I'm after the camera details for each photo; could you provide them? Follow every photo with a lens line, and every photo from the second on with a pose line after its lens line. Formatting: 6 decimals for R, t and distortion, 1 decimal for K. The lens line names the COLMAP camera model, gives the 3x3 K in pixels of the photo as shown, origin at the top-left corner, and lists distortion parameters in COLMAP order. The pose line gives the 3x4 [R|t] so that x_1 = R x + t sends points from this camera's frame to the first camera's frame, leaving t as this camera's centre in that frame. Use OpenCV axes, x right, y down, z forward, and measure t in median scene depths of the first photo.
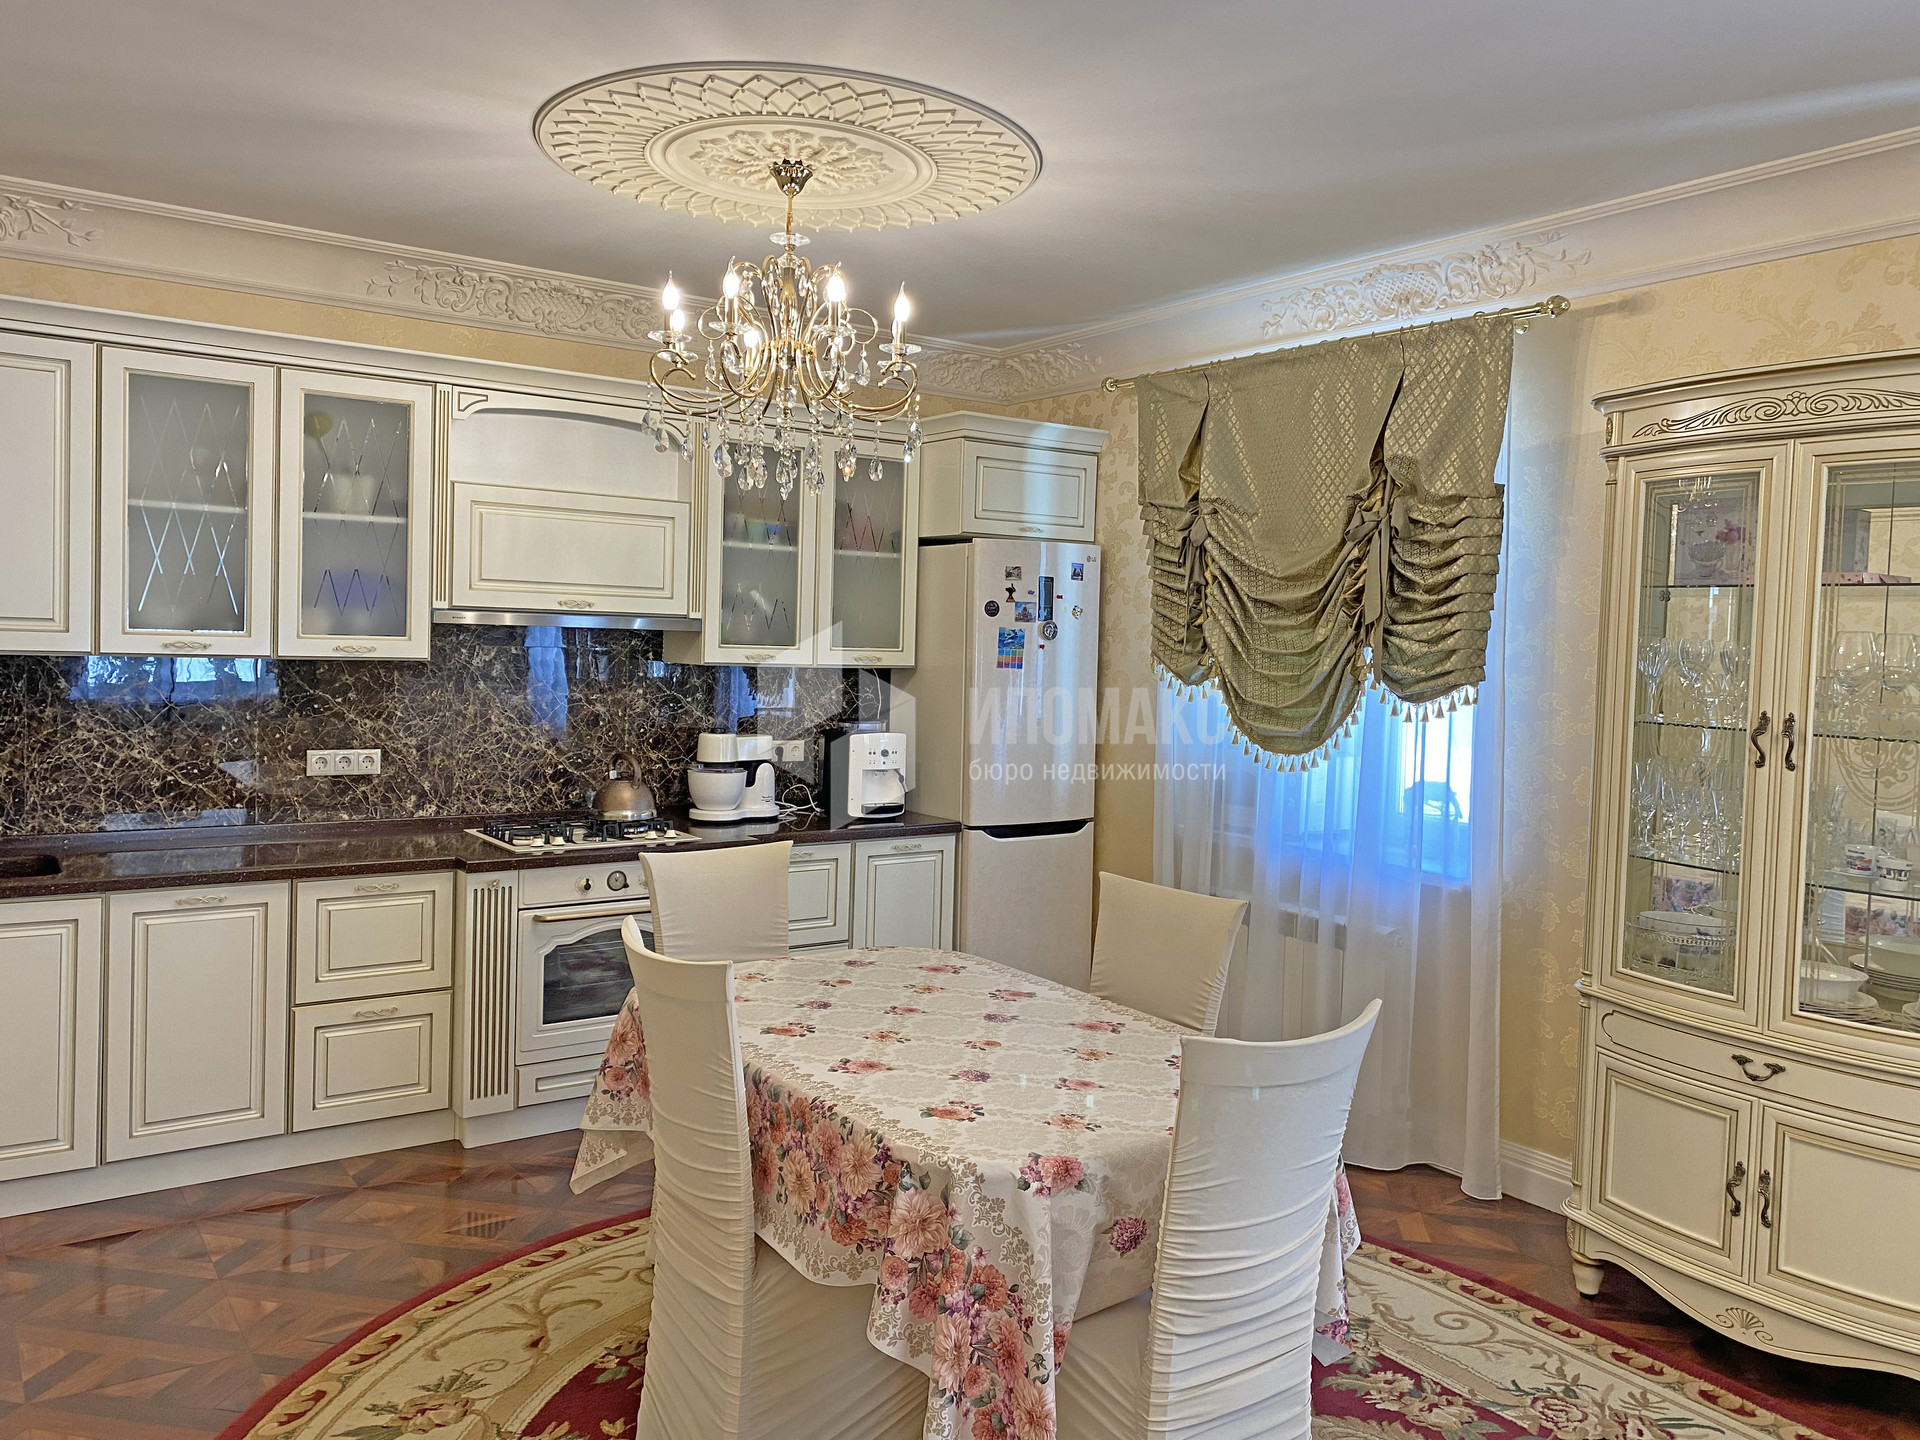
lens RADIAL K [[1484.3, 0, 956.8], [0, 1484.3, 687.4], [0, 0, 1]] dist [0.108731, -0.166429]
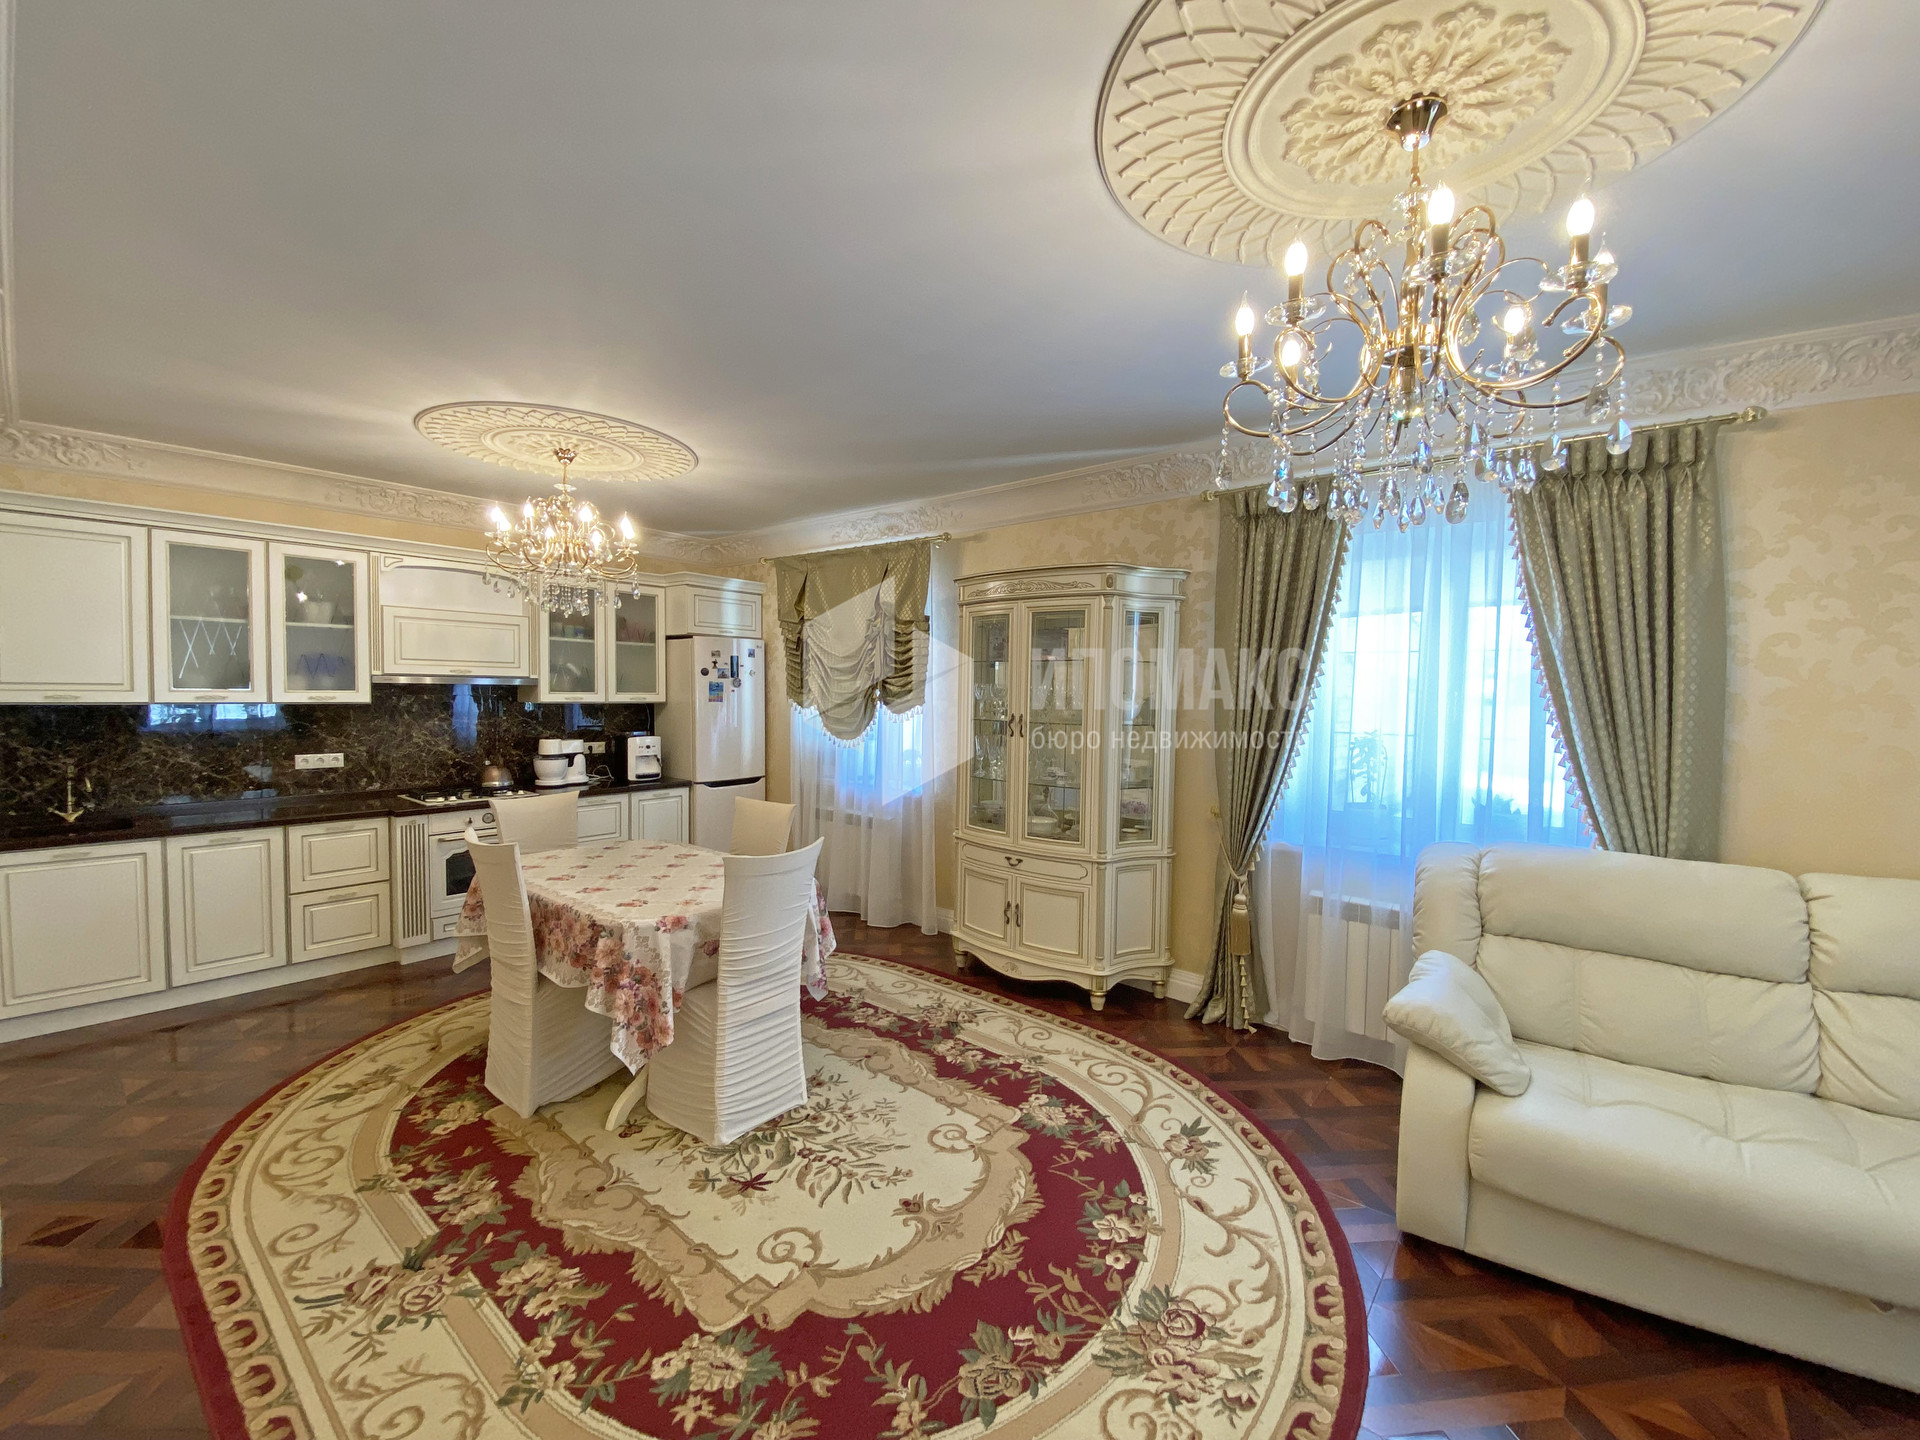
lens RADIAL K [[772.8, 0, 954.8], [0, 772.8, 721.4], [0, 0, 1]] dist [0.015557, -0.021375]
pose [[0.960217, -0.025197, 0.278117, 0.077938], [0.022046, 0.999652, 0.014452, 0.007192], [-0.278384, -0.007746, 0.960439, -0.115285]]
